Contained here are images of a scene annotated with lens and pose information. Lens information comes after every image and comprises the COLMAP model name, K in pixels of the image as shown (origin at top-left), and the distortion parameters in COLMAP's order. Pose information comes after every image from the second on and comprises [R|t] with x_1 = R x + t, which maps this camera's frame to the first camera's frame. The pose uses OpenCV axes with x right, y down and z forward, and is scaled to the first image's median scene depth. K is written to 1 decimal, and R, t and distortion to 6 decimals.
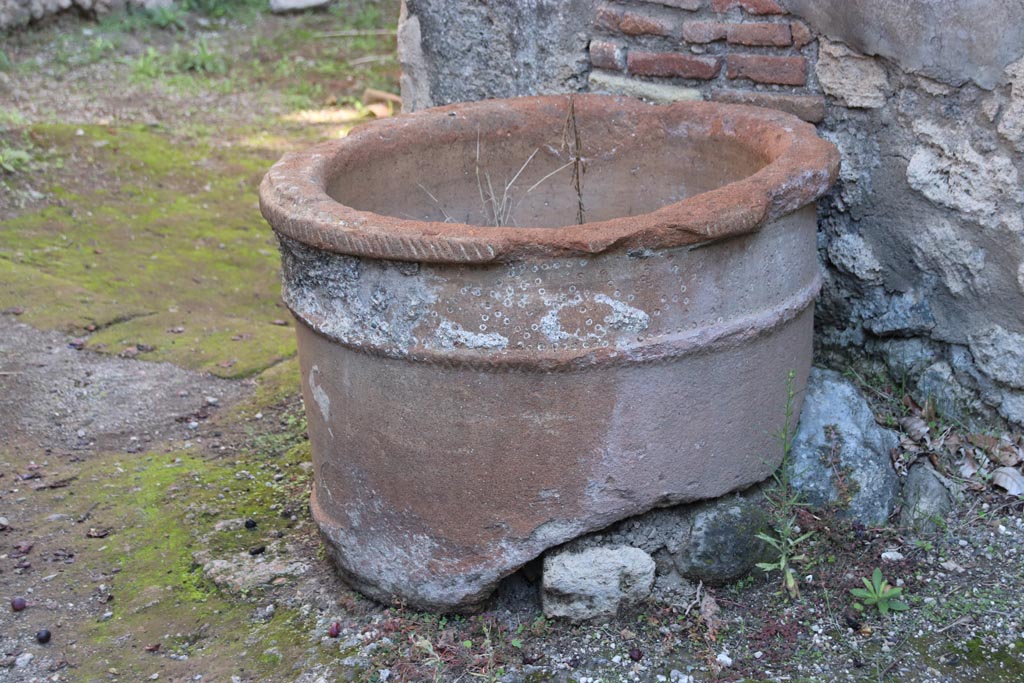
lens RADIAL K [[2889.2, 0, 511.2], [0, 2889.2, 341.9], [0, 0, 1]] dist [0.716289, 0.000000]
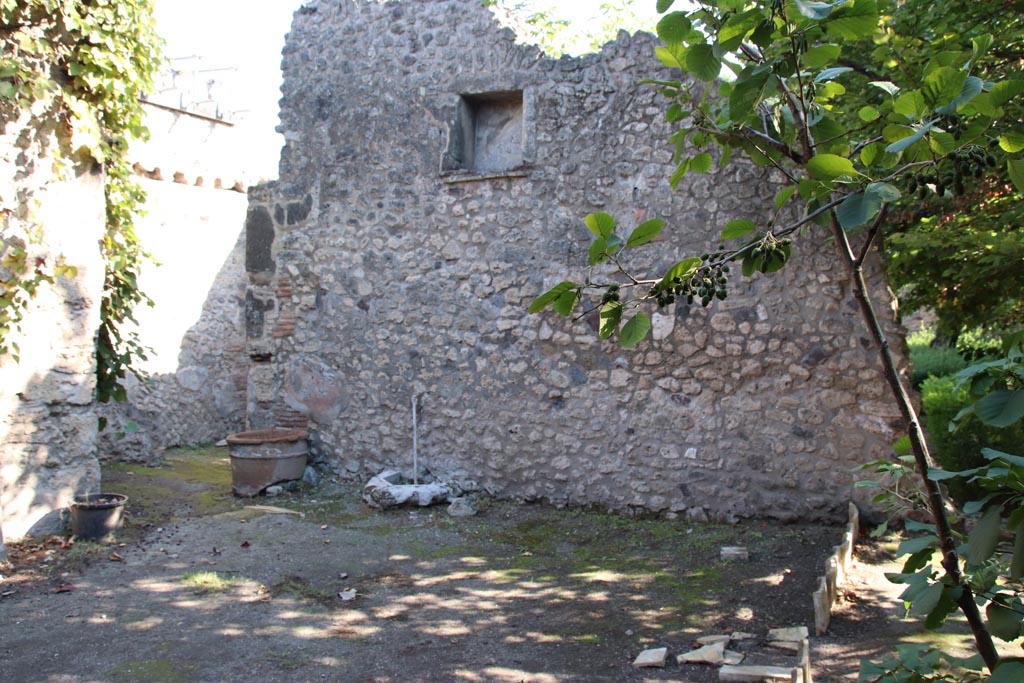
lens RADIAL K [[855.7, 0, 512.4], [0, 855.7, 341.4], [0, 0, 1]] dist [-0.122546, 0.053049]
pose [[0.961045, 0.028050, 0.274966, 0.011713], [0.052293, 0.958416, -0.280542, 0.339550], [-0.271401, 0.283992, 0.919614, -1.148026]]
